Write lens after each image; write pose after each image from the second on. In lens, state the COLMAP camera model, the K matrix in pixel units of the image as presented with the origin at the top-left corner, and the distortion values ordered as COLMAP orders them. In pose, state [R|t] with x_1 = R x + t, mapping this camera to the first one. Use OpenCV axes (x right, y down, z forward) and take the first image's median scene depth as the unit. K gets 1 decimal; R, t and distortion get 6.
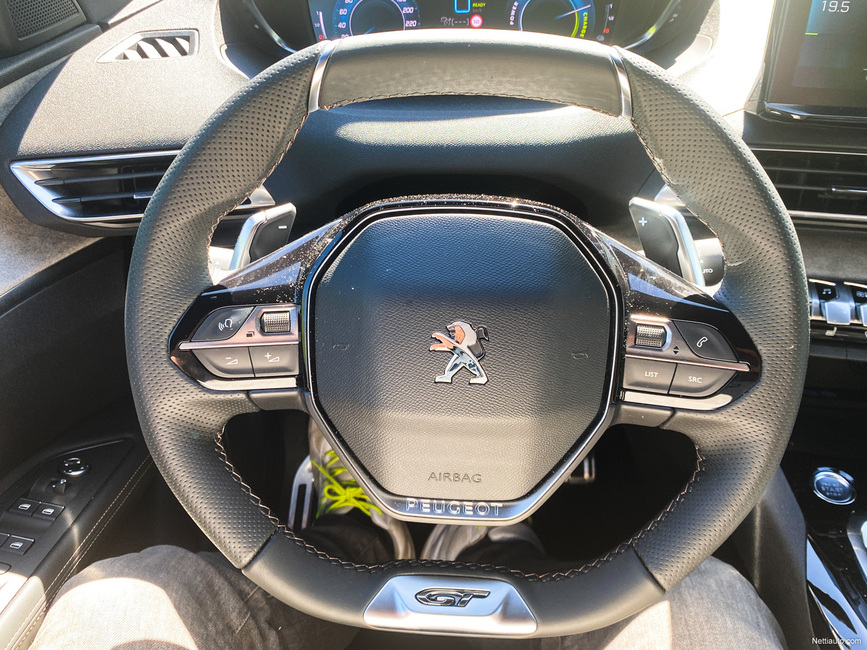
lens RADIAL K [[729.1, 0, 433.5], [0, 729.1, 325.0], [0, 0, 1]] dist [0.006008, -0.007470]
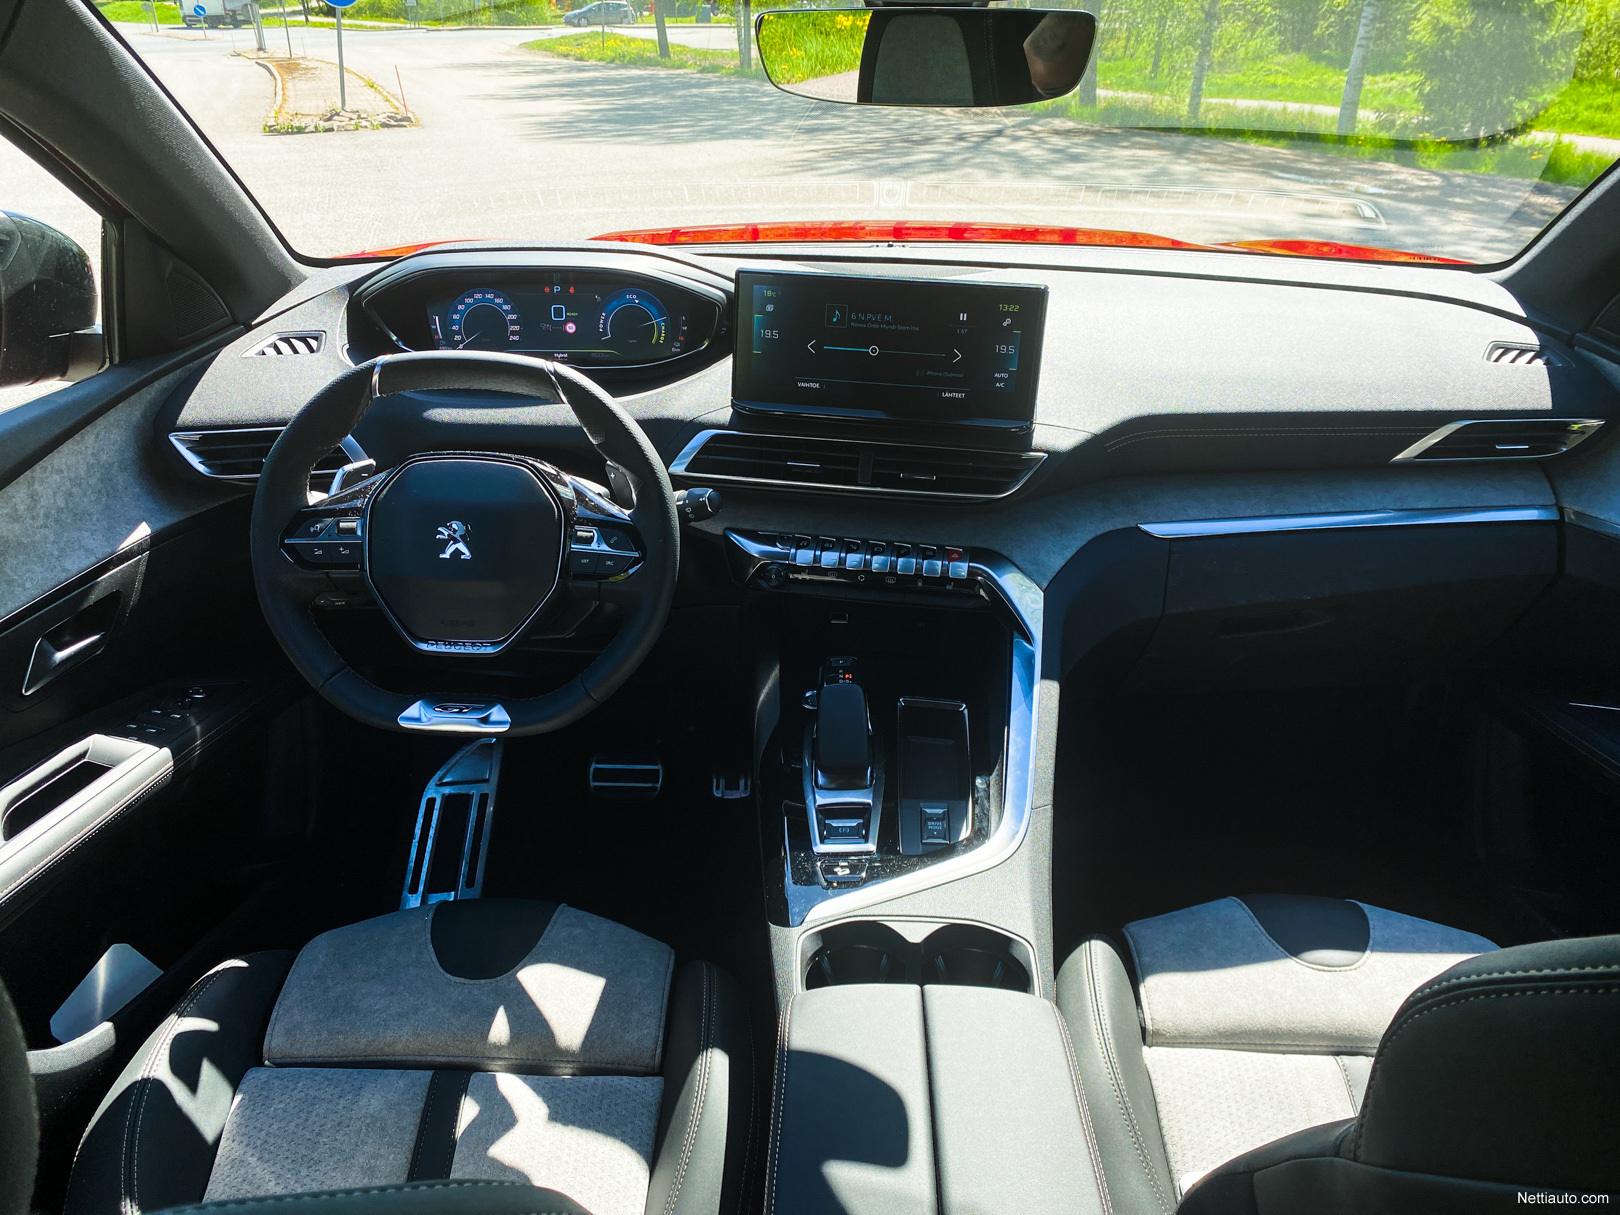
lens RADIAL K [[1212.5, 0, 810.0], [0, 1212.5, 607.5], [0, 0, 1]] dist [0.057025, -0.135507]
pose [[0.999511, 0.012057, 0.028857, 0.492739], [-0.008367, 0.992157, -0.124719, 0.340454], [-0.030134, 0.124417, 0.991772, -1.124006]]
